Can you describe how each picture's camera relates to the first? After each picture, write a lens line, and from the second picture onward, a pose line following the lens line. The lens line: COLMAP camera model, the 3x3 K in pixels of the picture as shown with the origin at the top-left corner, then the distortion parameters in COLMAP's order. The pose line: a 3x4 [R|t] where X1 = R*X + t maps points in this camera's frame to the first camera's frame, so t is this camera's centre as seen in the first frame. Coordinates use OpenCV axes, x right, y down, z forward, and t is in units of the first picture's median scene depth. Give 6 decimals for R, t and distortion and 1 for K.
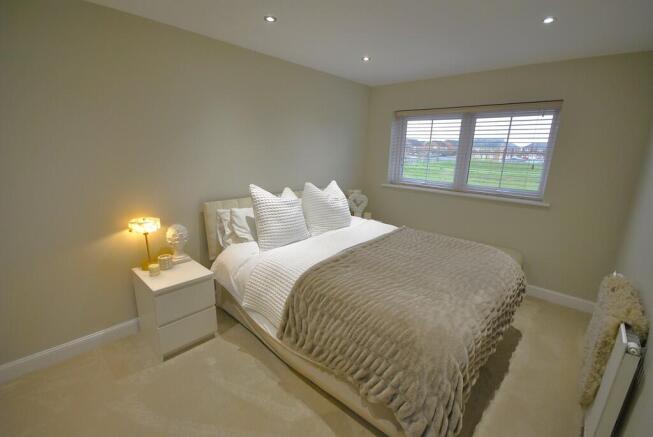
lens RADIAL K [[287.7, 0, 328.5], [0, 287.7, 219.5], [0, 0, 1]] dist [-0.001652, -0.000469]
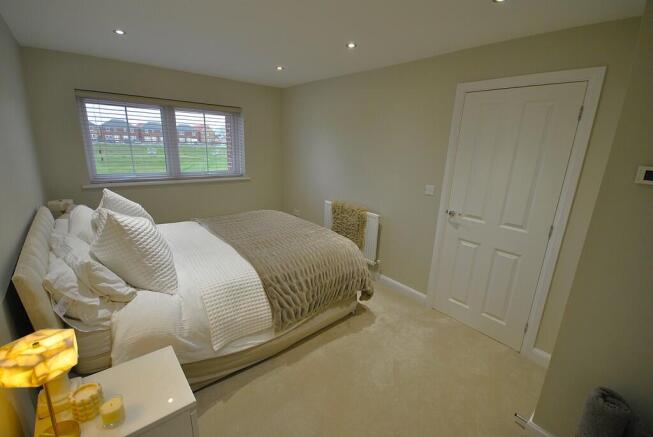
lens RADIAL K [[287.7, 0, 328.5], [0, 287.7, 219.5], [0, 0, 1]] dist [-0.001652, -0.000469]
pose [[0.125373, -0.279384, 0.951959, -0.616828], [0.206050, 0.945940, 0.250481, -0.124021], [-0.970477, 0.164748, 0.176162, 0.327271]]
